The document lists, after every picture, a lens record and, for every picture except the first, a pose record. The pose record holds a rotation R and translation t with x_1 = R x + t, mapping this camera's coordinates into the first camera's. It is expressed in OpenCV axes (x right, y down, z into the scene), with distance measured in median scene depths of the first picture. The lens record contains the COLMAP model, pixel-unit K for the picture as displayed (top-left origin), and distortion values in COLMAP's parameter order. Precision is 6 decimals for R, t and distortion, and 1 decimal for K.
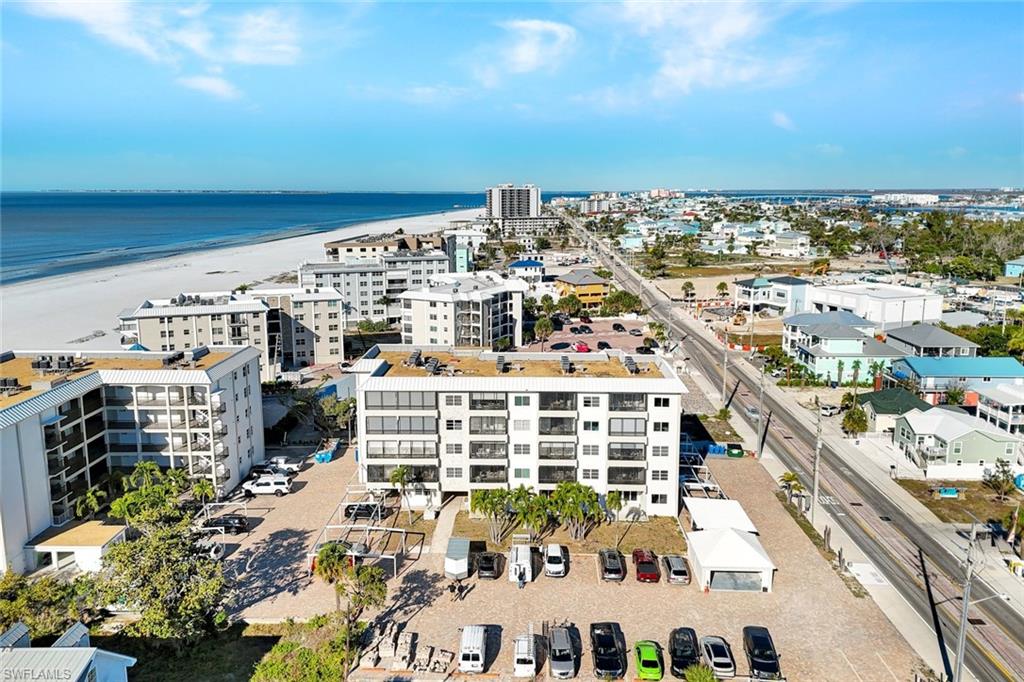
lens RADIAL K [[749.6, 0, 508.7], [0, 749.6, 315.9], [0, 0, 1]] dist [0.099664, -0.102645]
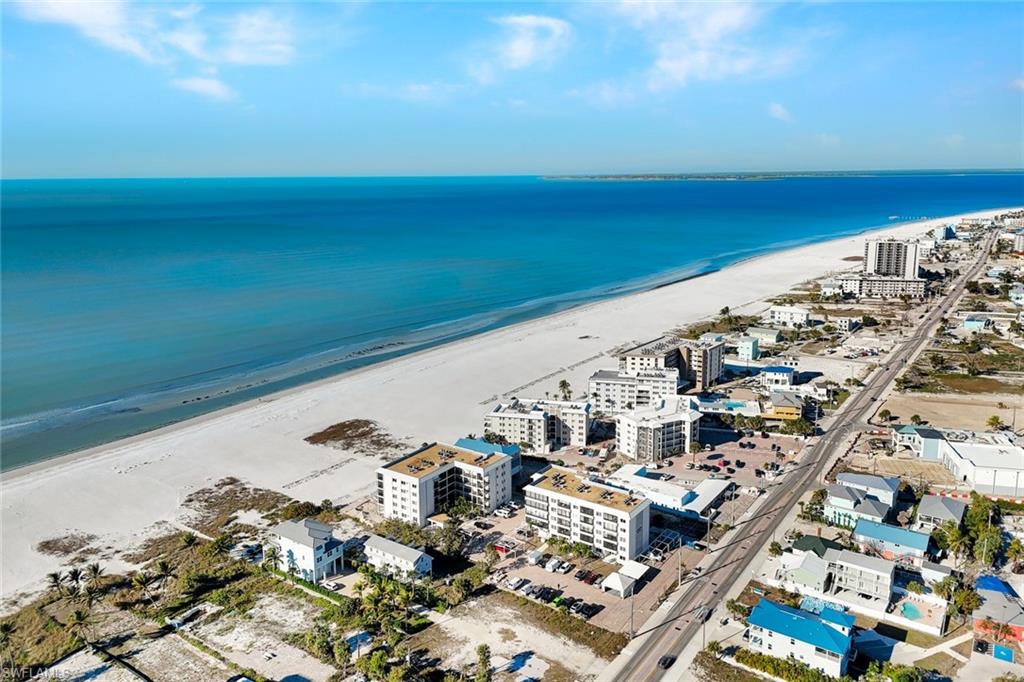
lens RADIAL K [[749.6, 0, 508.7], [0, 749.6, 315.9], [0, 0, 1]] dist [0.099664, -0.102645]
pose [[0.833922, 0.098210, -0.543074, 1.043950], [-0.081108, 0.995163, 0.055419, -0.597987], [0.545890, -0.002168, 0.837854, -1.183043]]
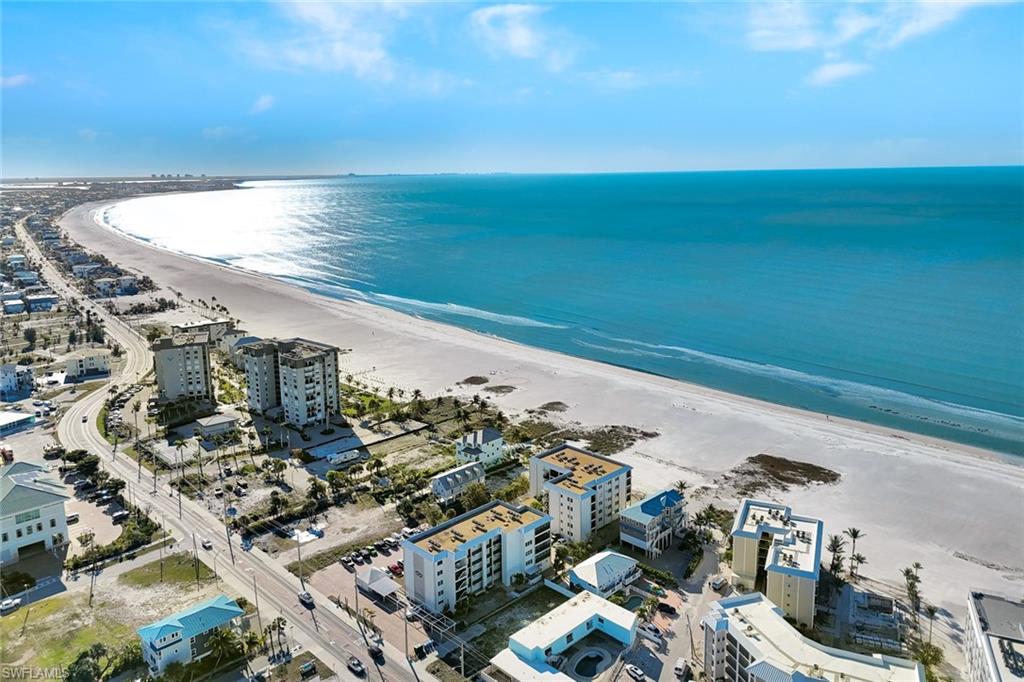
lens RADIAL K [[749.6, 0, 508.7], [0, 749.6, 315.9], [0, 0, 1]] dist [0.099664, -0.102645]
pose [[-0.683890, 0.151302, -0.713724, 1.402410], [-0.106785, 0.946967, 0.303069, -1.184038], [0.721728, 0.283481, -0.631465, 2.218648]]
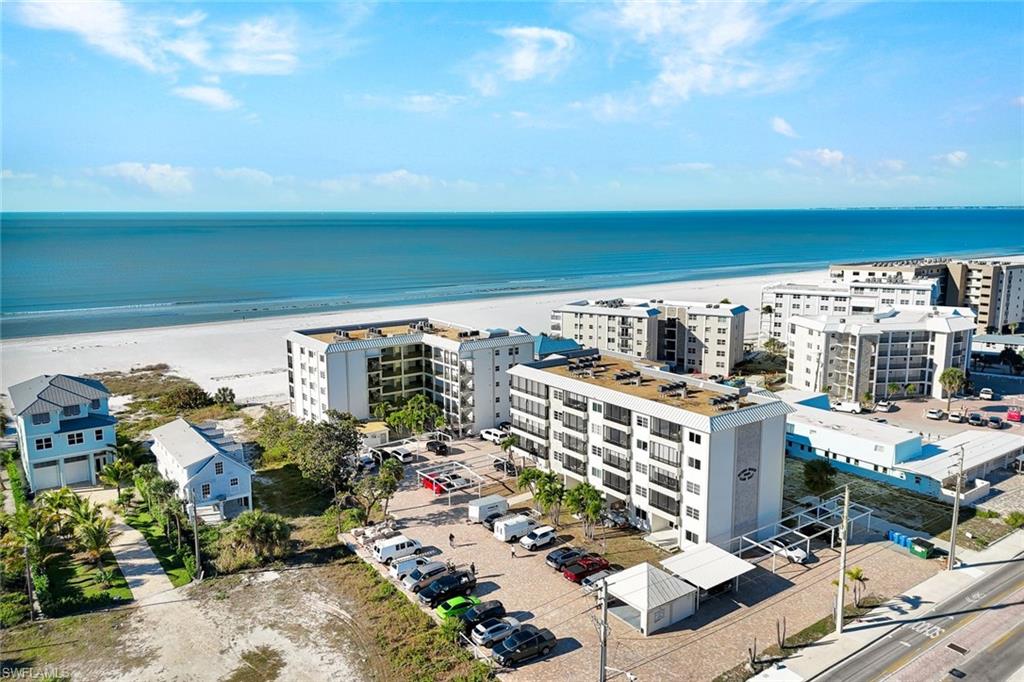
lens RADIAL K [[748.4, 0, 512.0], [0, 748.4, 341.0], [0, 0, 1]] dist [0.093814, -0.102895]
pose [[0.609559, 0.136672, -0.780870, 0.691242], [-0.128067, 0.989065, 0.073140, -0.043300], [0.782328, 0.055421, 0.620397, 0.178264]]
